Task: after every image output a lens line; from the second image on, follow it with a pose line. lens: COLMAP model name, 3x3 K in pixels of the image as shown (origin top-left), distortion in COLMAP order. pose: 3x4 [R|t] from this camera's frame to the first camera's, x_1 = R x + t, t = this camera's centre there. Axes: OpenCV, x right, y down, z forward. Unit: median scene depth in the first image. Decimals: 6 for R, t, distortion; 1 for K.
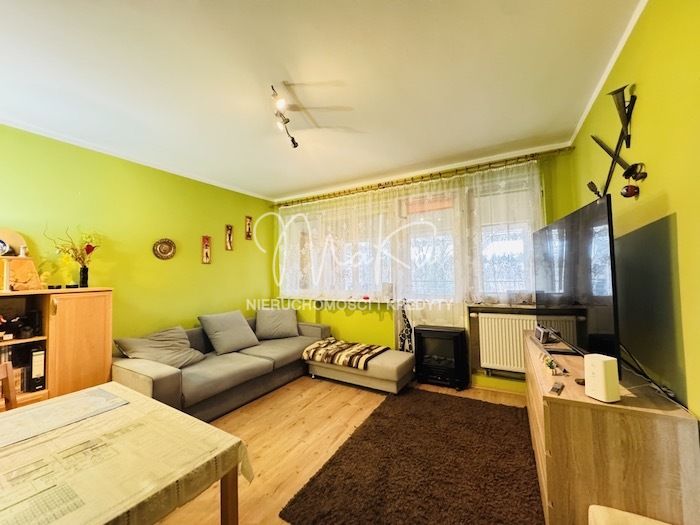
lens RADIAL K [[278.5, 0, 348.7], [0, 278.5, 263.5], [0, 0, 1]] dist [-0.003879, -0.000280]
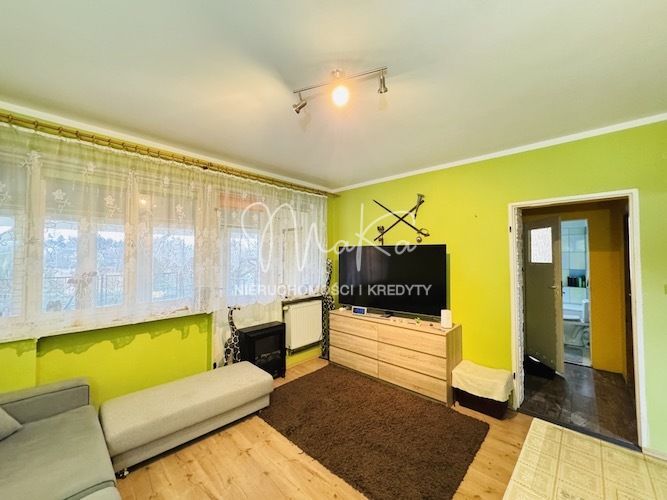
lens RADIAL K [[265.4, 0, 334.1], [0, 265.4, 249.2], [0, 0, 1]] dist [-0.003879, -0.000280]
pose [[0.231007, 0.047055, 0.971814, -0.620955], [-0.035575, 0.998570, -0.039895, -0.026993], [-0.972301, -0.025356, 0.232351, 0.552225]]
